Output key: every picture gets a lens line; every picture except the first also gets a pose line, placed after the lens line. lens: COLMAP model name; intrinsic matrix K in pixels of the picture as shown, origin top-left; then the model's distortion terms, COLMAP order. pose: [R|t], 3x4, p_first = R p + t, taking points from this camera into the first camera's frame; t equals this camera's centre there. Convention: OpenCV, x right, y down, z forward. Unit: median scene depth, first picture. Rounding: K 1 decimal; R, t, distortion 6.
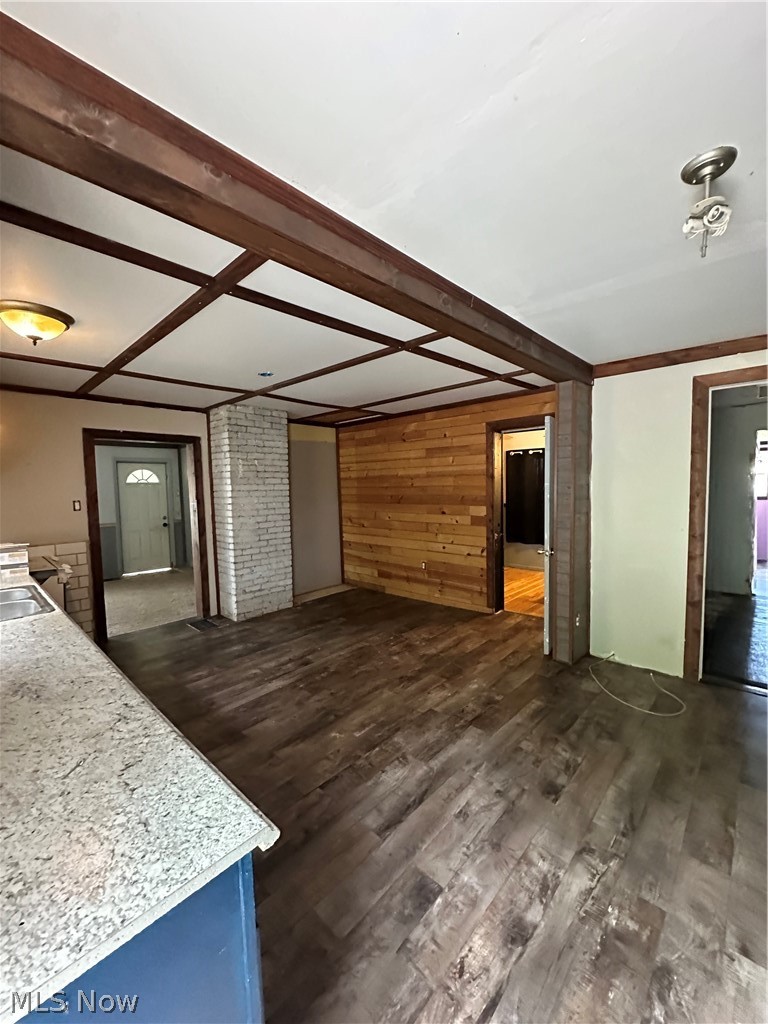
lens RADIAL K [[407.4, 0, 384.0], [0, 407.4, 512.0], [0, 0, 1]] dist [0.000556, 0.000165]
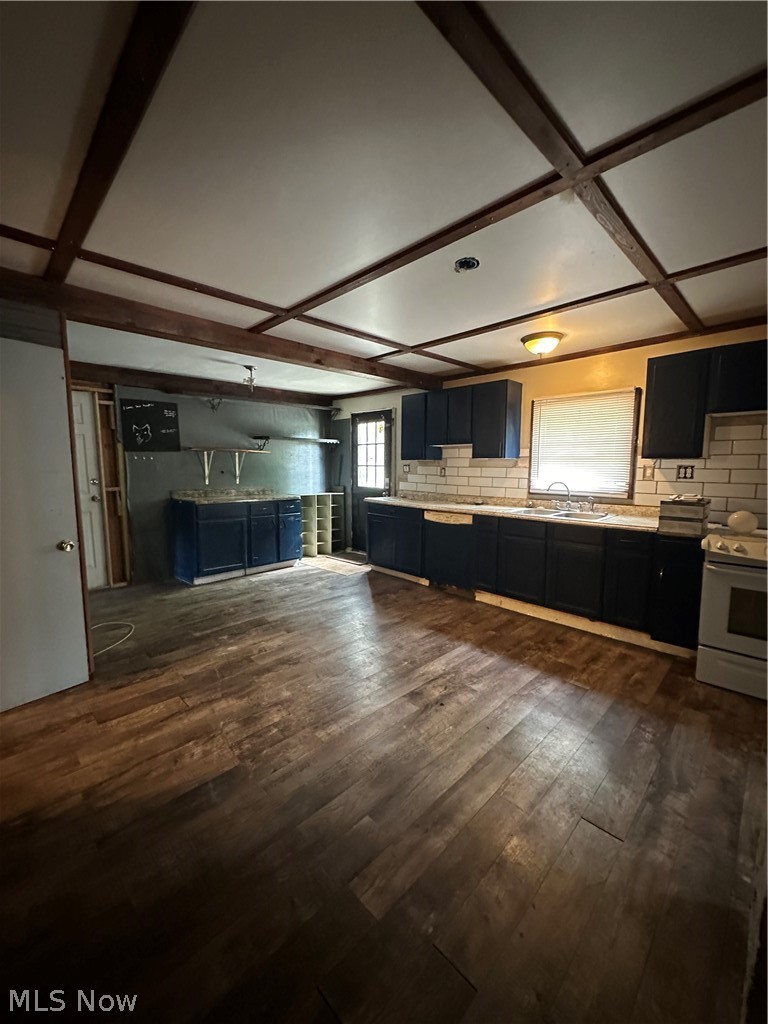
lens RADIAL K [[407.4, 0, 384.0], [0, 407.4, 512.0], [0, 0, 1]] dist [0.000556, 0.000165]
pose [[-0.999407, 0.016358, 0.030310, -0.198371], [0.021645, 0.982823, 0.183278, -0.086122], [-0.026791, 0.183825, -0.982594, 1.963697]]
